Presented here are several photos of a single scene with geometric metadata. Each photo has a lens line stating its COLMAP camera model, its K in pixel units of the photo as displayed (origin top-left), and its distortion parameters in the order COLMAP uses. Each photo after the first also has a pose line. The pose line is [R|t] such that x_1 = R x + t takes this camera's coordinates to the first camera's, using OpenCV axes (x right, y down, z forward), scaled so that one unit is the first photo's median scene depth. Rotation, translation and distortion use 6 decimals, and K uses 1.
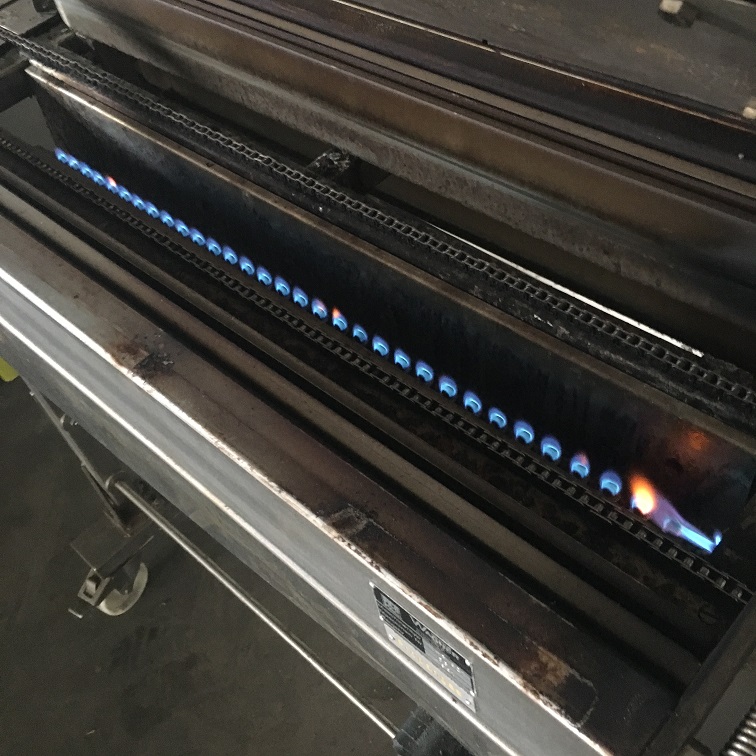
lens RADIAL K [[865.2, 0, 378.4], [0, 865.2, 375.6], [0, 0, 1]] dist [0.015086, 0.000000]
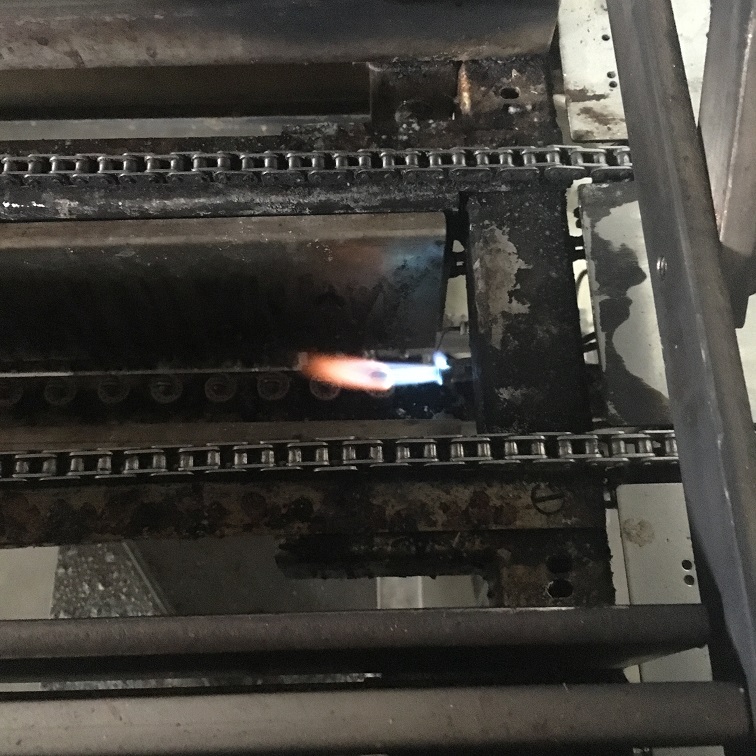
lens RADIAL K [[865.2, 0, 380.7], [0, 865.2, 374.9], [0, 0, 1]] dist [0.015086, 0.000000]
pose [[0.702348, -0.591688, 0.395742, 0.063846], [0.462332, 0.801901, 0.378422, -0.080616], [-0.541254, -0.082820, 0.836770, 0.387651]]
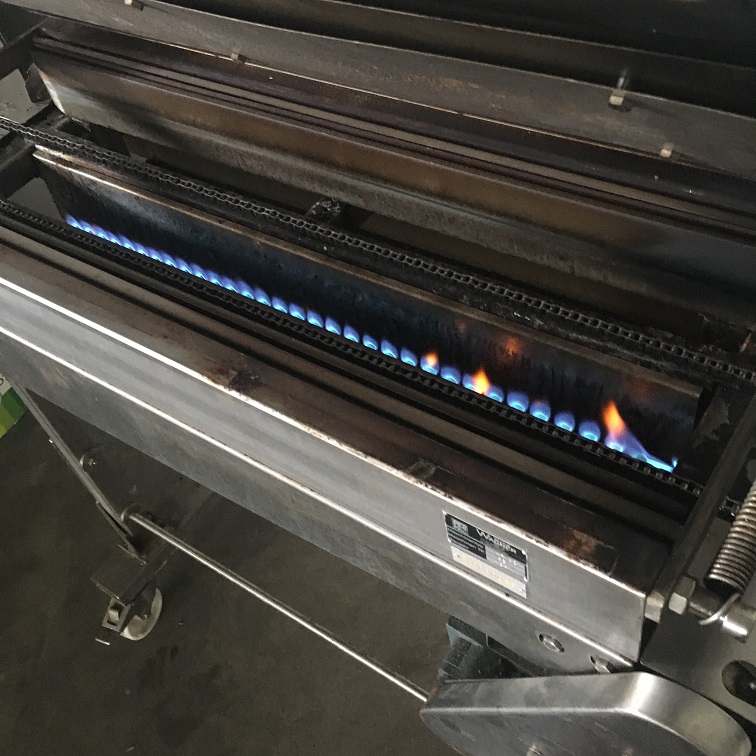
lens RADIAL K [[865.2, 0, 378.4], [0, 865.2, 380.6], [0, 0, 1]] dist [0.015086, 0.000000]
pose [[0.989562, -0.116703, 0.084546, -0.138293], [0.118860, 0.992690, -0.020932, 0.032085], [-0.081485, 0.030763, 0.996200, -0.255793]]
